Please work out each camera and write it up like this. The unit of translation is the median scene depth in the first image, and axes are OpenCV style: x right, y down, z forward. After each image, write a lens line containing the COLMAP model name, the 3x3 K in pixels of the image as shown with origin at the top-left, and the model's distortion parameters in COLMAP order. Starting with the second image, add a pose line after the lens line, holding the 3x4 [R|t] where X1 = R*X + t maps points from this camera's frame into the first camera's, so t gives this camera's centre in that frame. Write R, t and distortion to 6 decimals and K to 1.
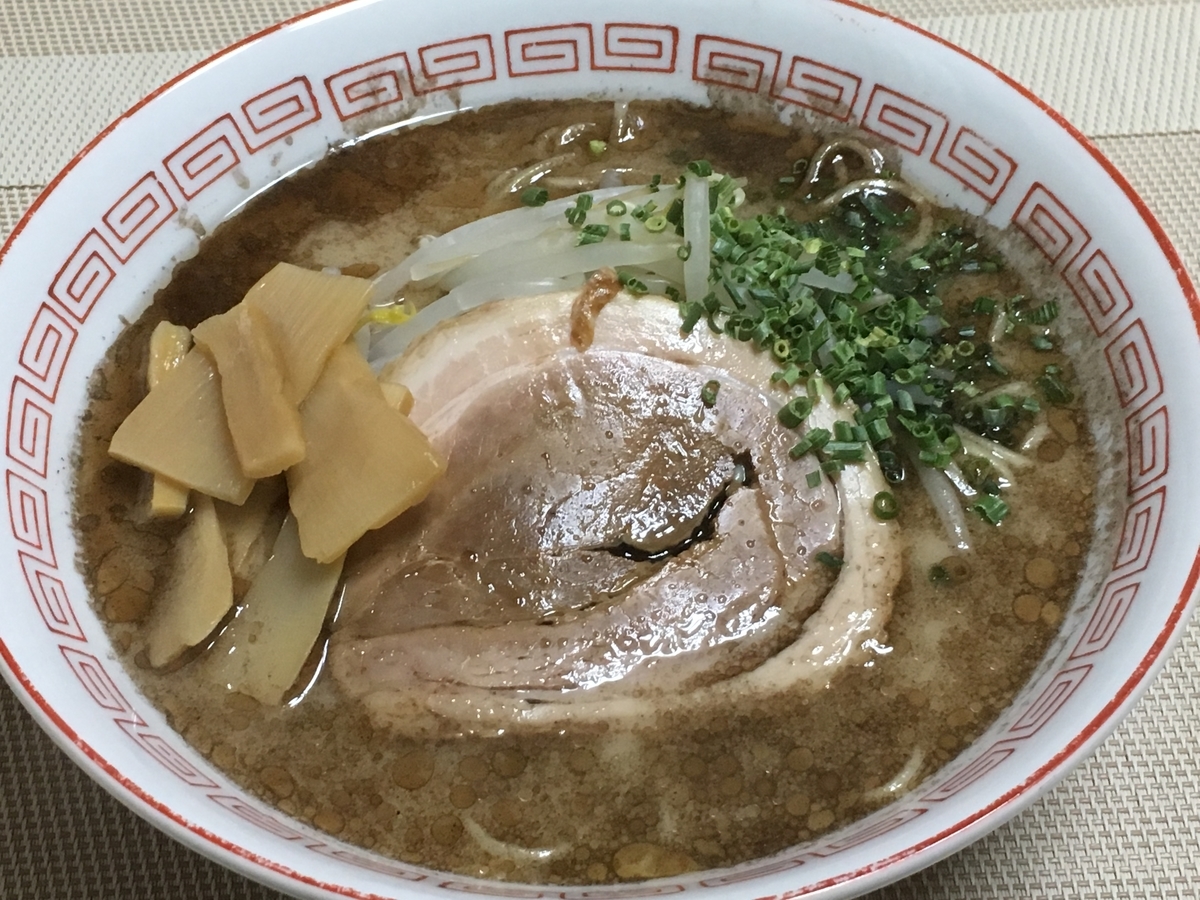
lens RADIAL K [[1967.3, 0, 598.0], [0, 1967.3, 481.6], [0, 0, 1]] dist [0.008898, 0.032091]
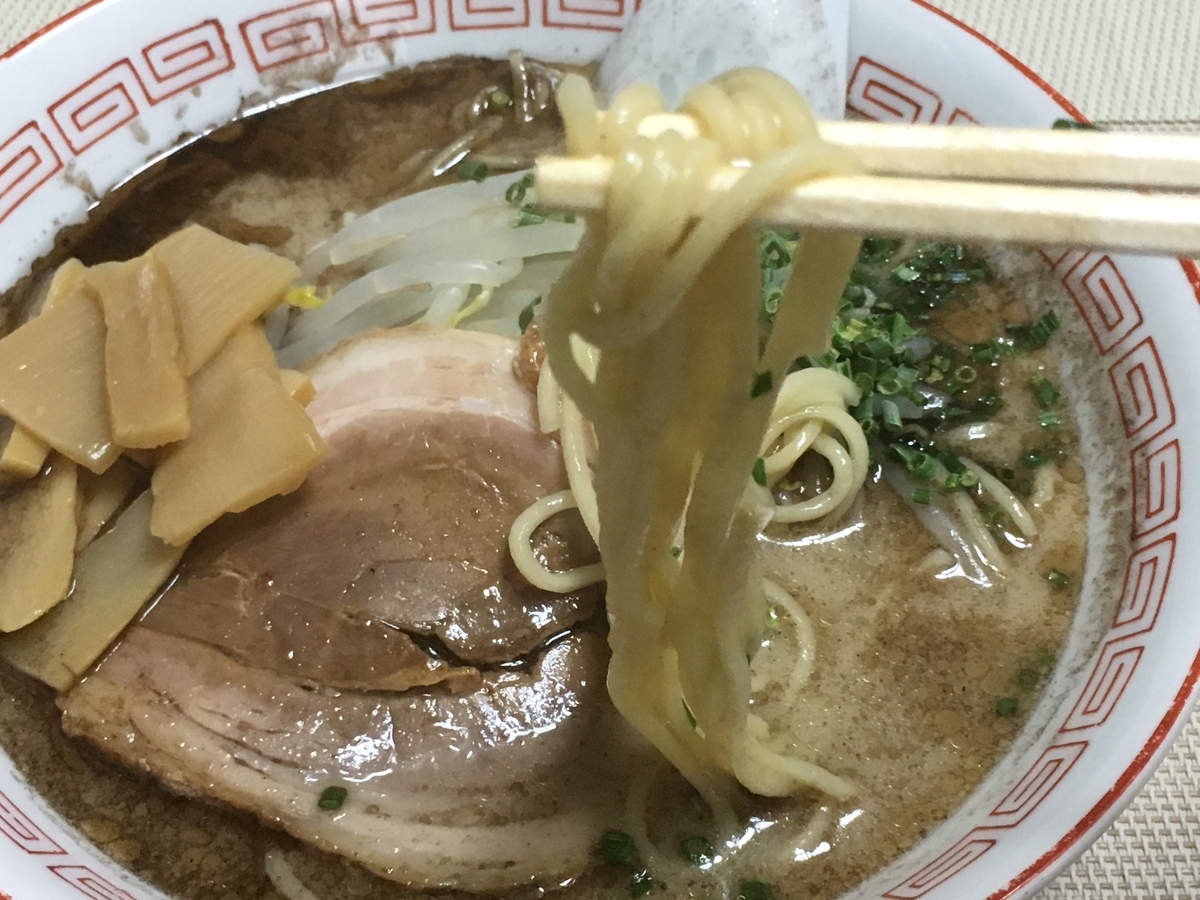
lens RADIAL K [[2011.7, 0, 600.0], [0, 2011.7, 450.0], [0, 0, 1]] dist [0.005450, 0.049936]
pose [[0.998941, 0.039197, 0.024102, 0.008971], [-0.039319, 0.999216, 0.004582, -0.026641], [-0.023904, -0.005525, 0.999699, 0.103880]]
